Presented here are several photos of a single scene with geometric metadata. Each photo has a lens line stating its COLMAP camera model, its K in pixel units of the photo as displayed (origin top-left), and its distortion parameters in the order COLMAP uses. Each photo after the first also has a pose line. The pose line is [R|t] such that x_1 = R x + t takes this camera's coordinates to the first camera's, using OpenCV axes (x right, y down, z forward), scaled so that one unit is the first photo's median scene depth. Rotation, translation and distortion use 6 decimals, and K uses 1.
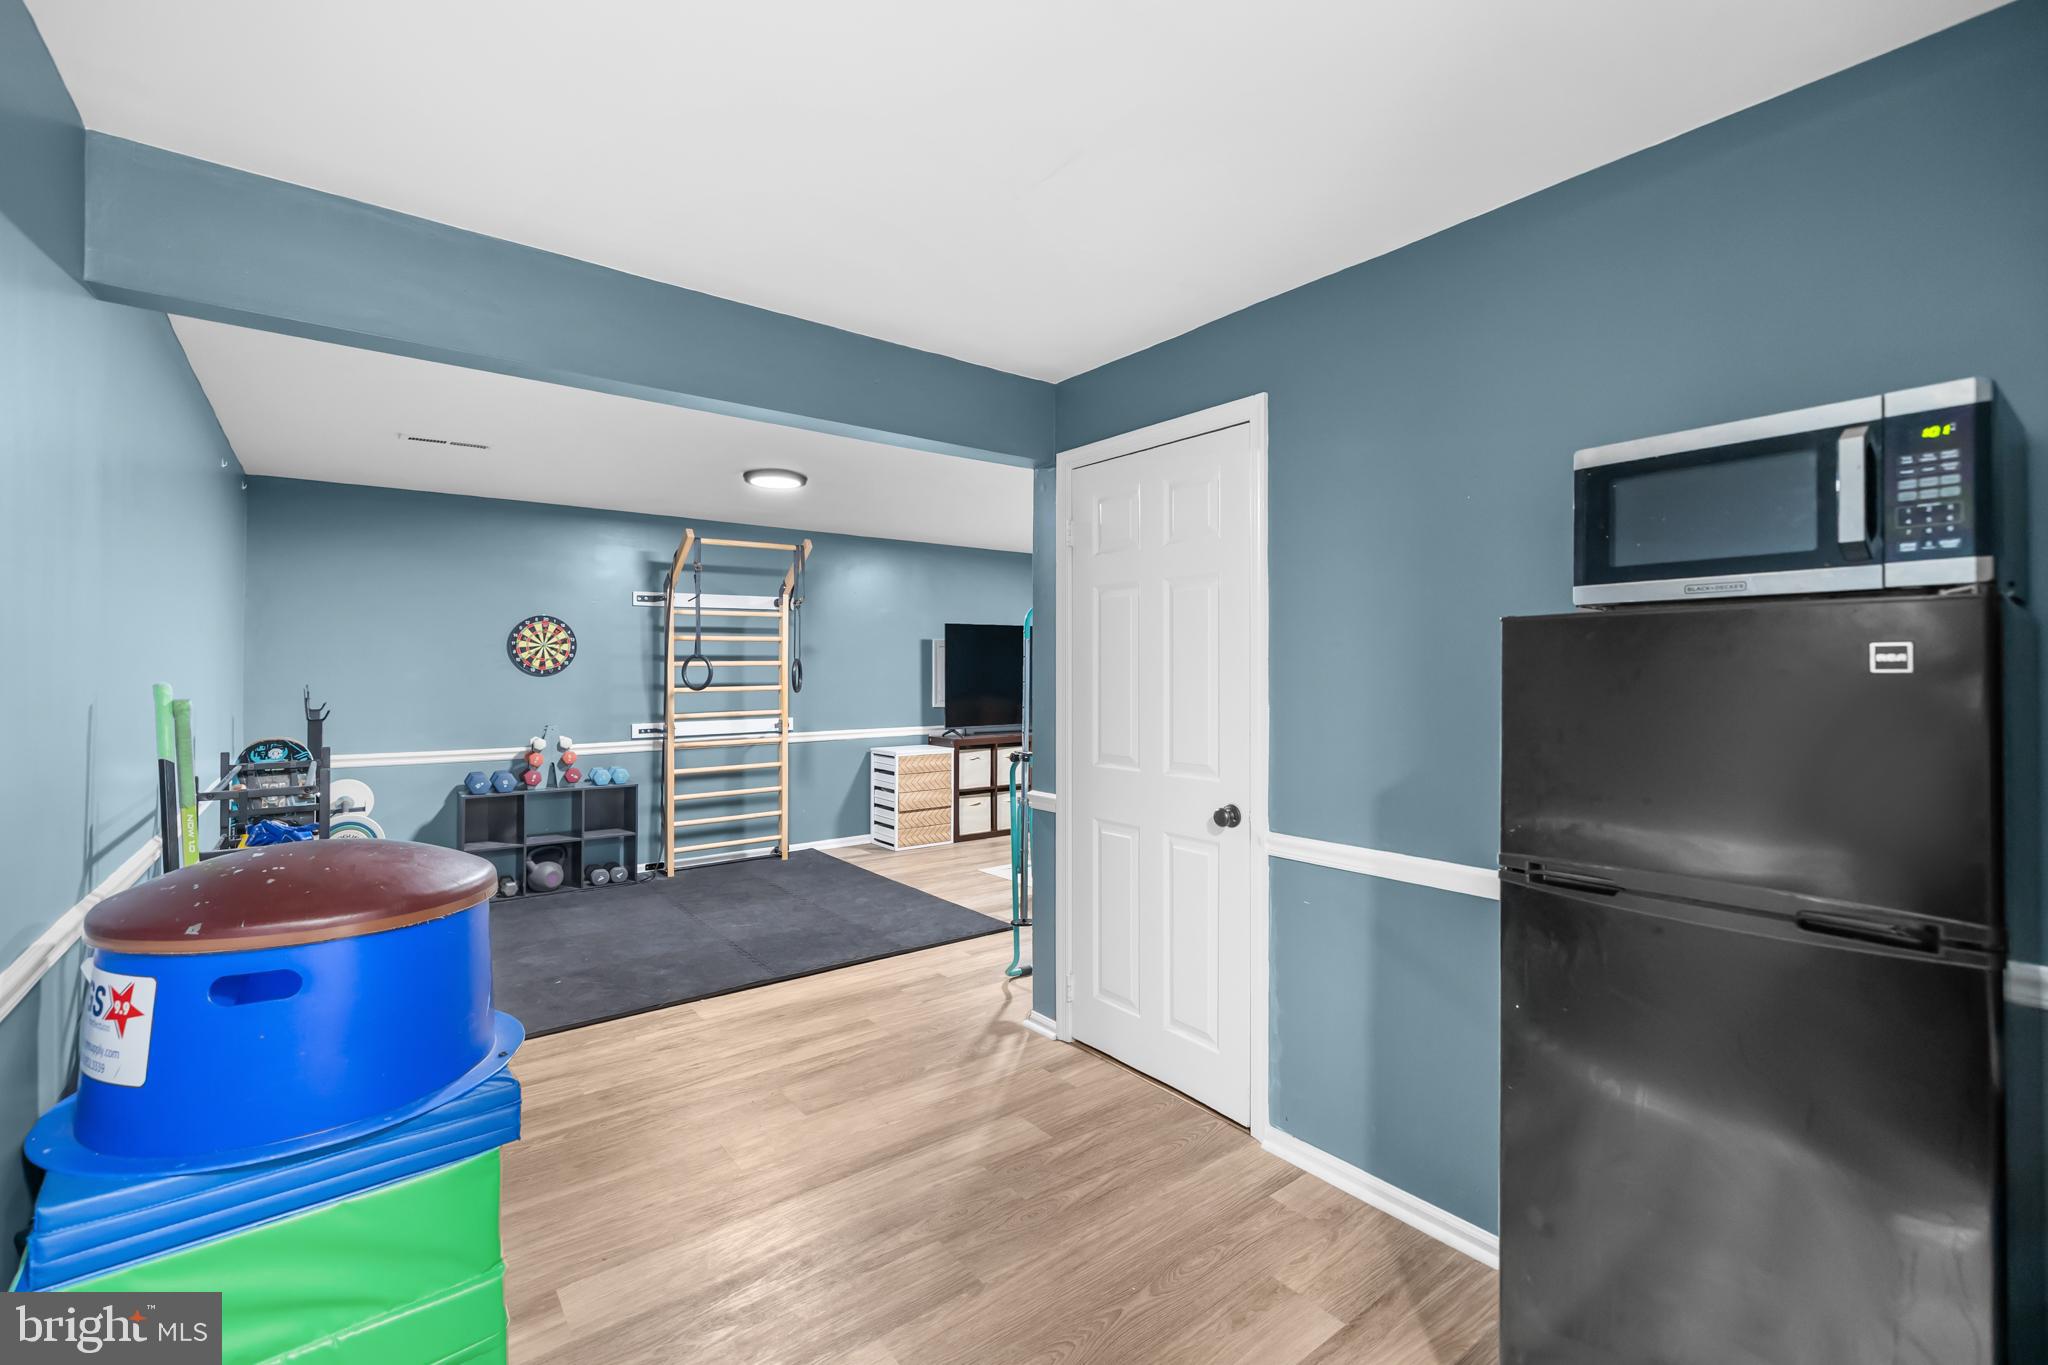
lens RADIAL K [[890.9, 0, 1026.8], [0, 890.9, 671.0], [0, 0, 1]] dist [-0.015701, -0.000281]
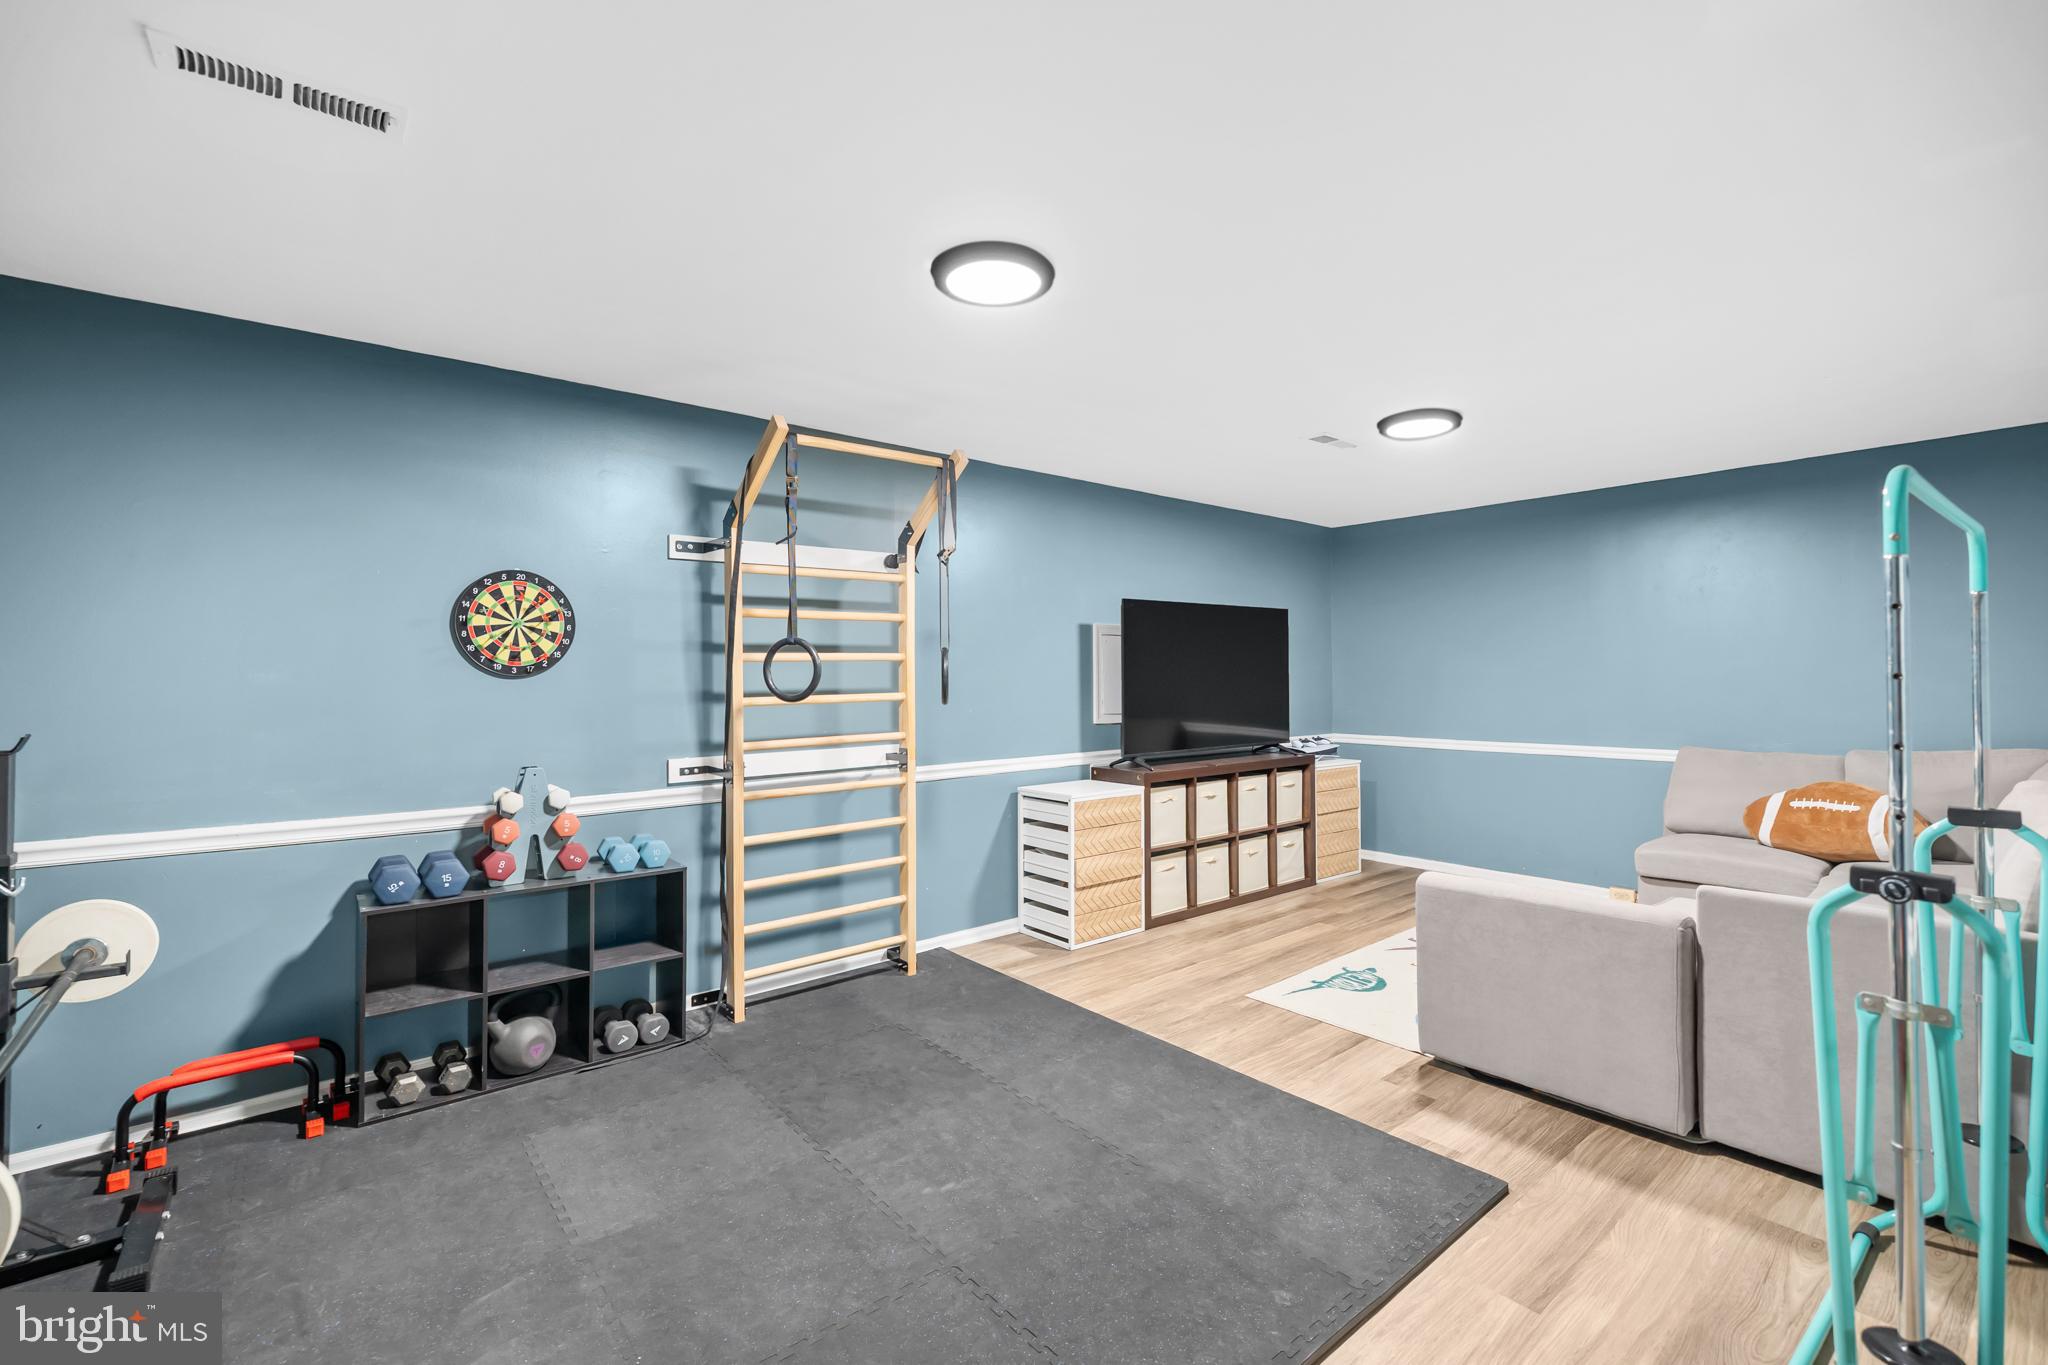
lens RADIAL K [[890.9, 0, 1020.3], [0, 890.9, 678.6], [0, 0, 1]] dist [-0.015701, -0.000281]
pose [[0.999579, -0.001578, 0.028978, -0.237310], [0.001487, 0.999994, 0.003151, 0.004973], [-0.028983, -0.003107, 0.999575, 0.420049]]
